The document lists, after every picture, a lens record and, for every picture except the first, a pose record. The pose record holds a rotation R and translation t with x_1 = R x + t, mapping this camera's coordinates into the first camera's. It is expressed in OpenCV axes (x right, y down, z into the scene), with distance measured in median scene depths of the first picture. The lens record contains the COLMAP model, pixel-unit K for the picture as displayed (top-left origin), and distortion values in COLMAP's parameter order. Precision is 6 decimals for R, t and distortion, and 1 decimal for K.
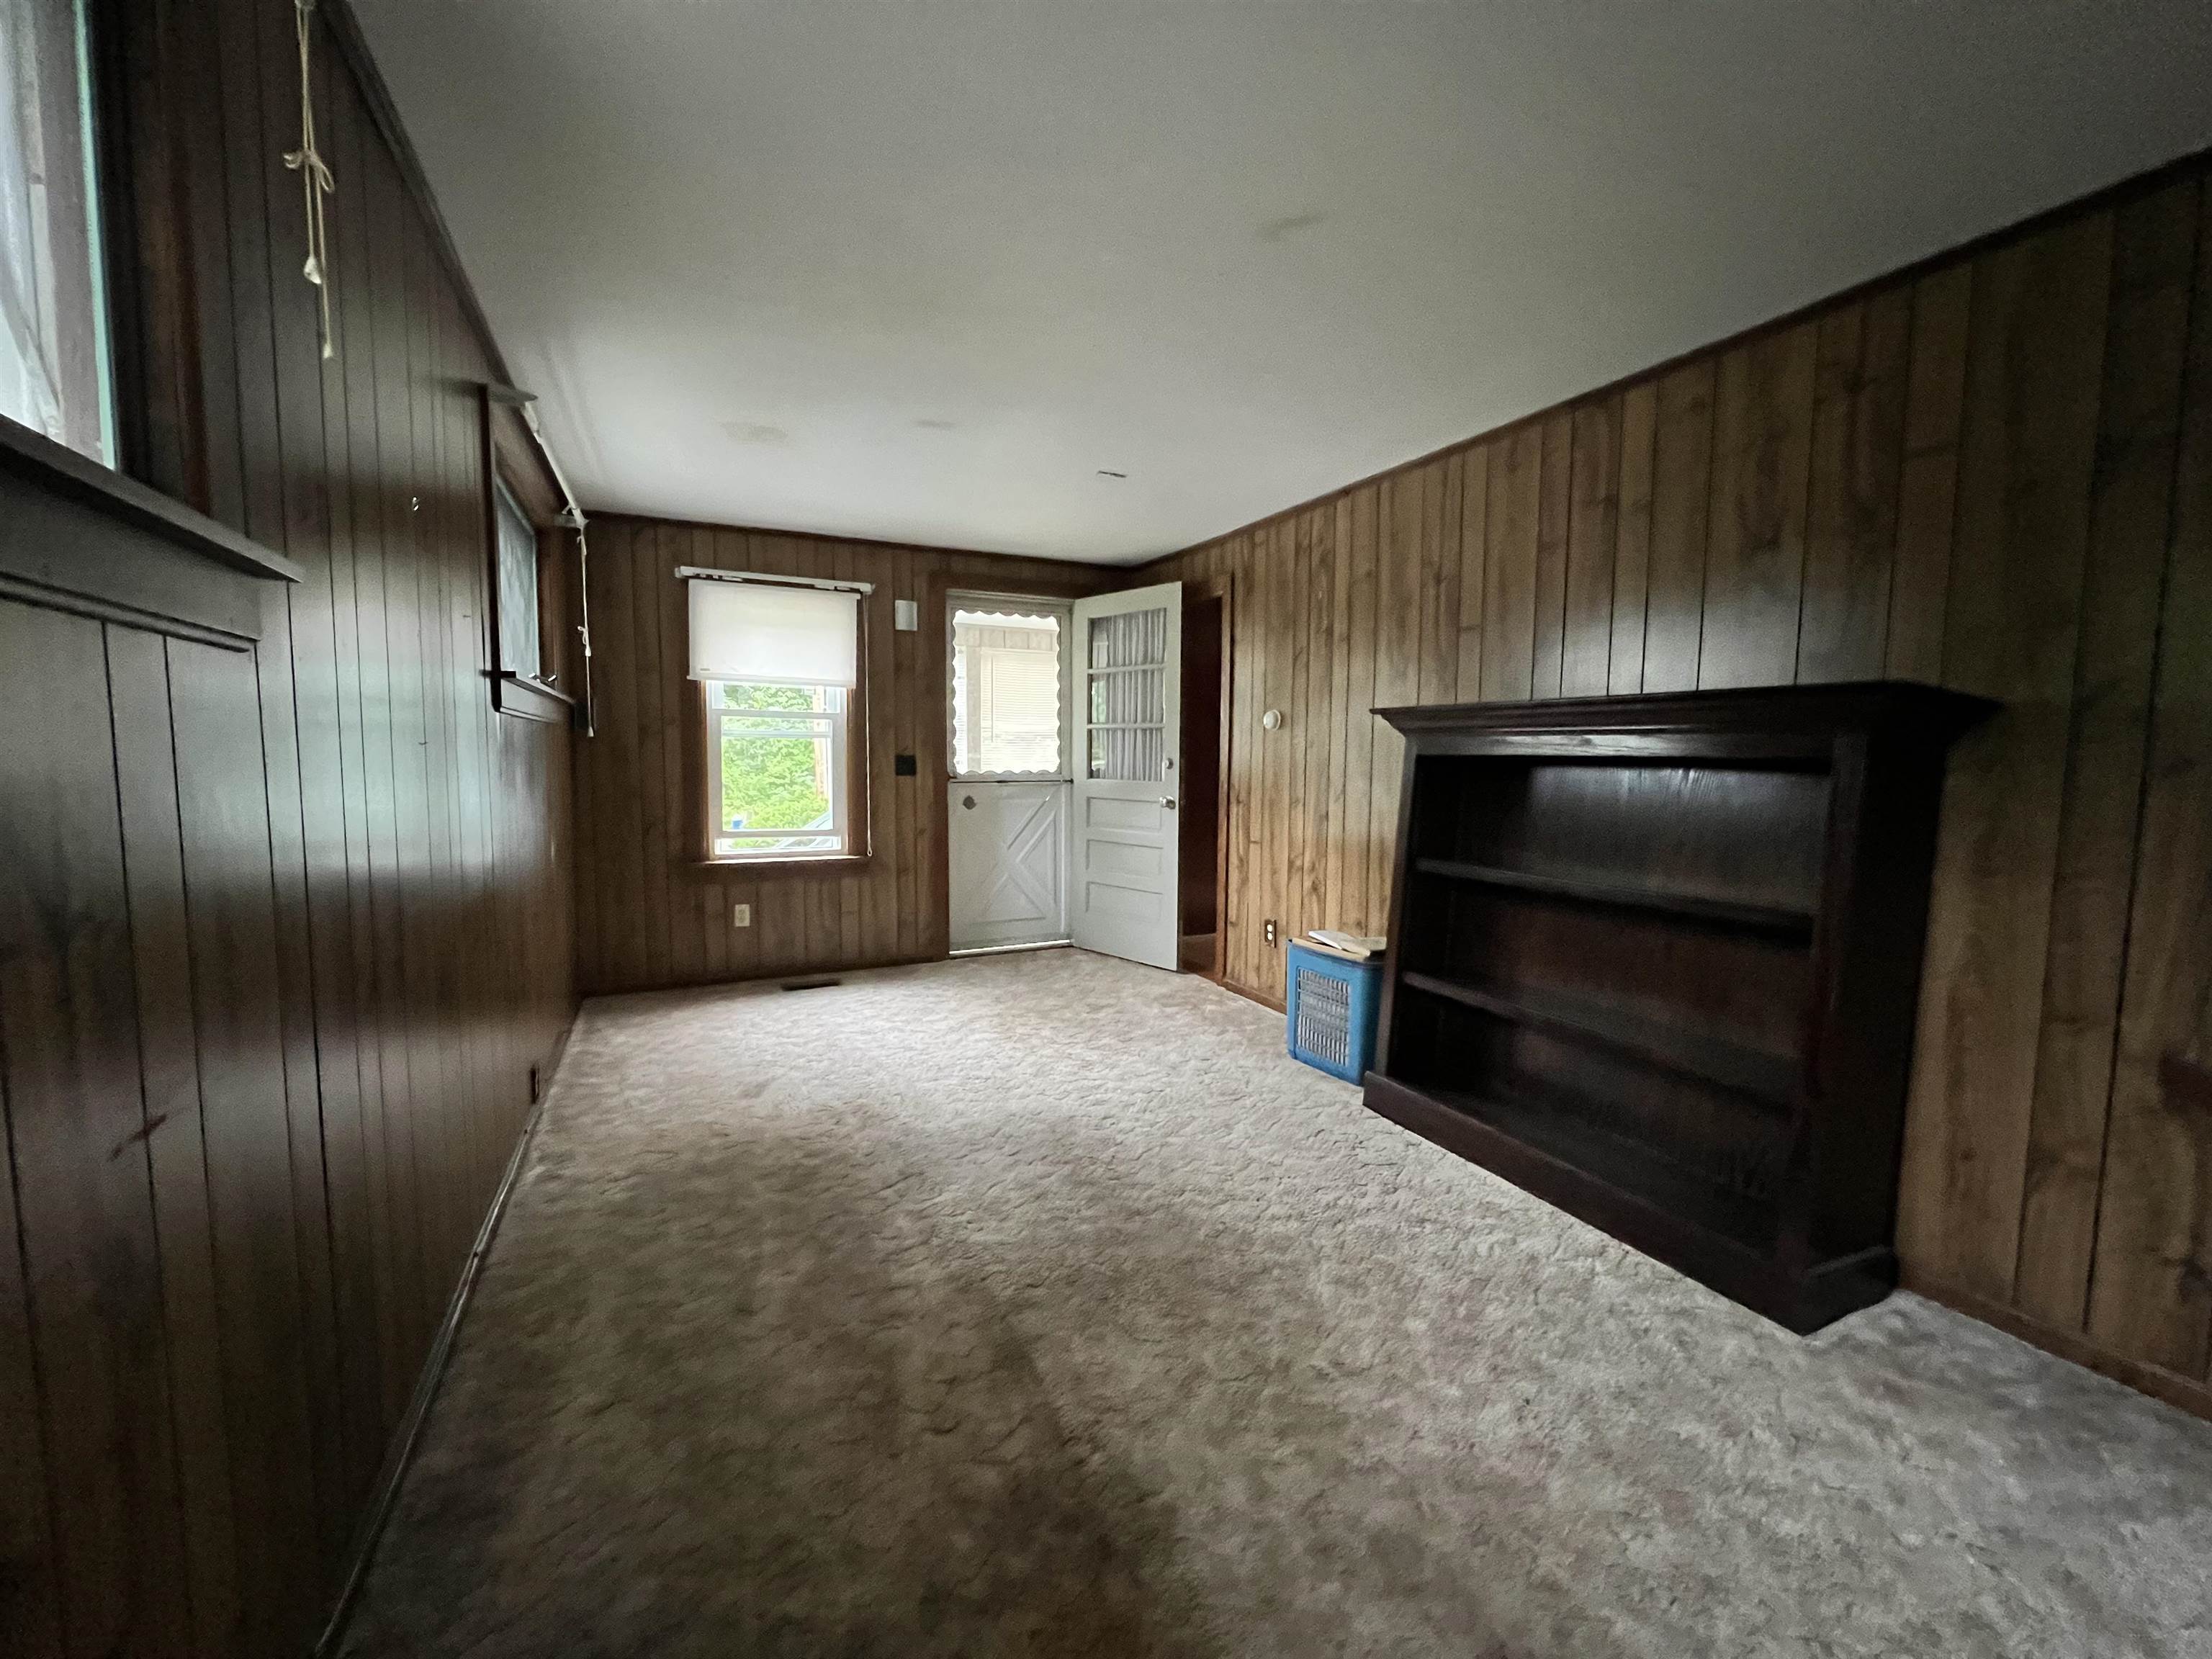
lens RADIAL K [[883.1, 0, 1098.9], [0, 883.1, 823.4], [0, 0, 1]] dist [0.000403, 0.000052]
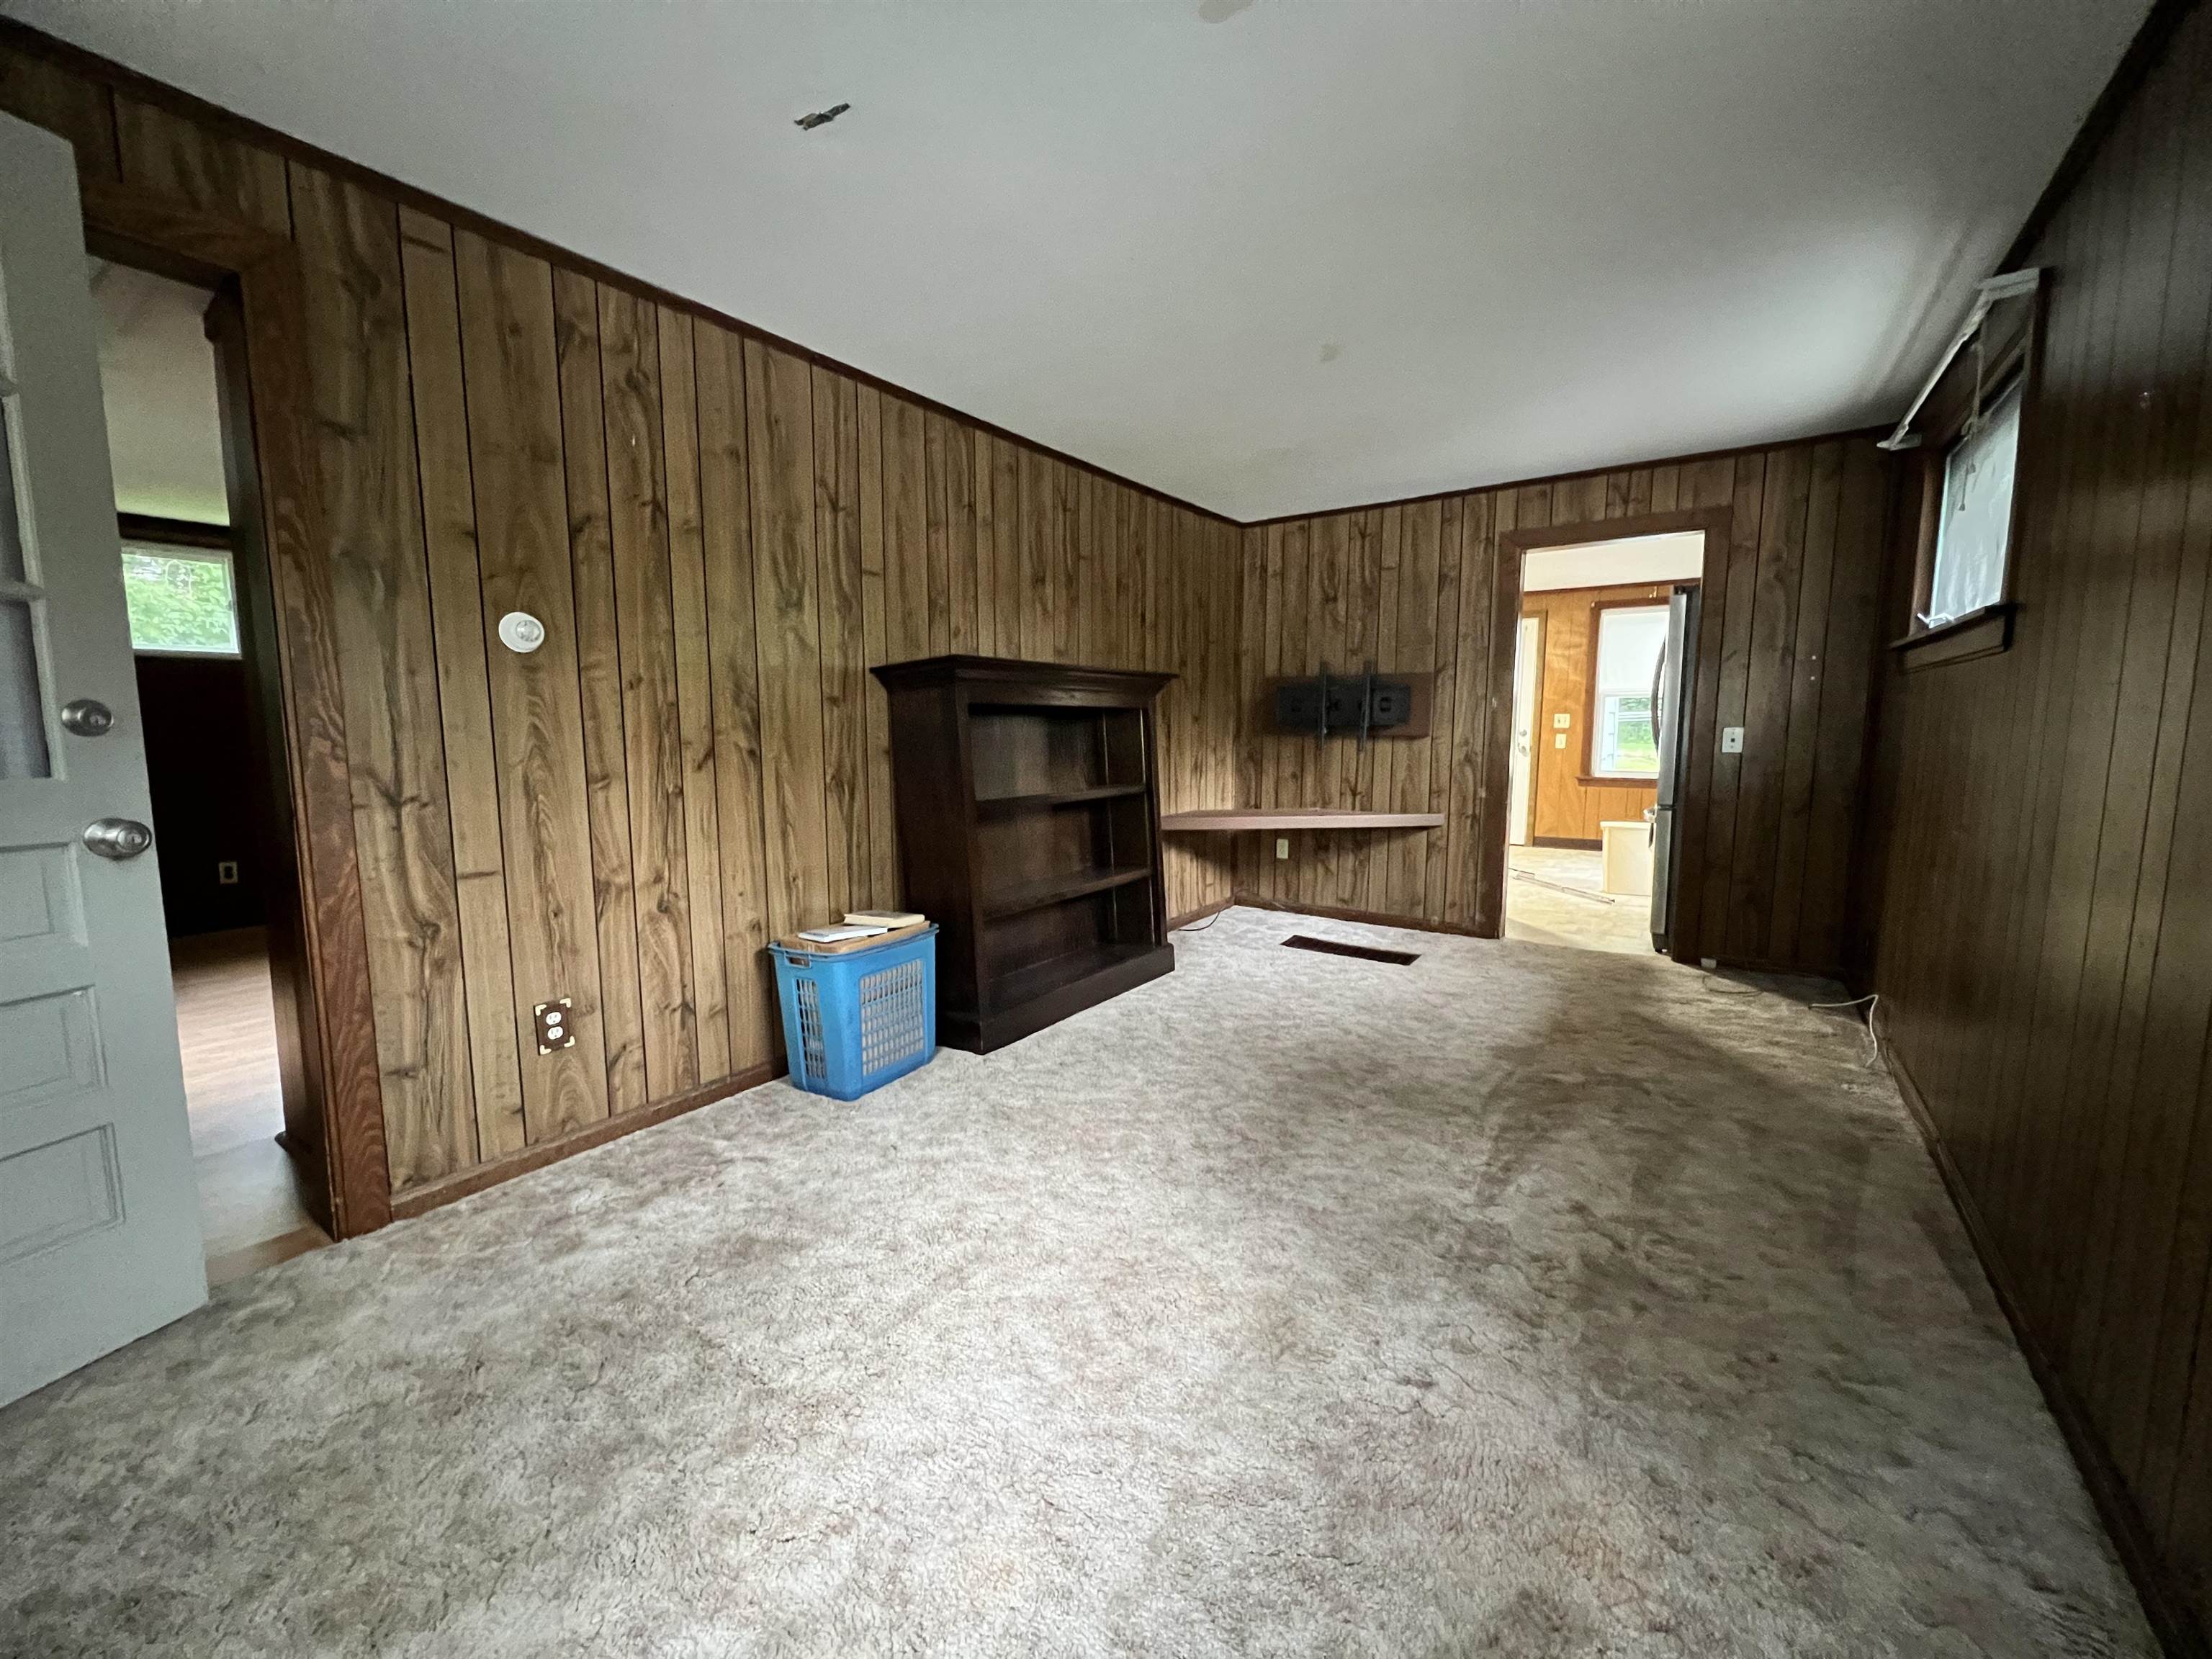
lens RADIAL K [[883.1, 0, 1098.9], [0, 883.1, 823.4], [0, 0, 1]] dist [0.000403, 0.000052]
pose [[-0.493693, -0.113802, 0.862158, -0.483677], [0.061749, 0.984311, 0.165285, -0.078215], [-0.867441, 0.134837, -0.478920, 1.072359]]
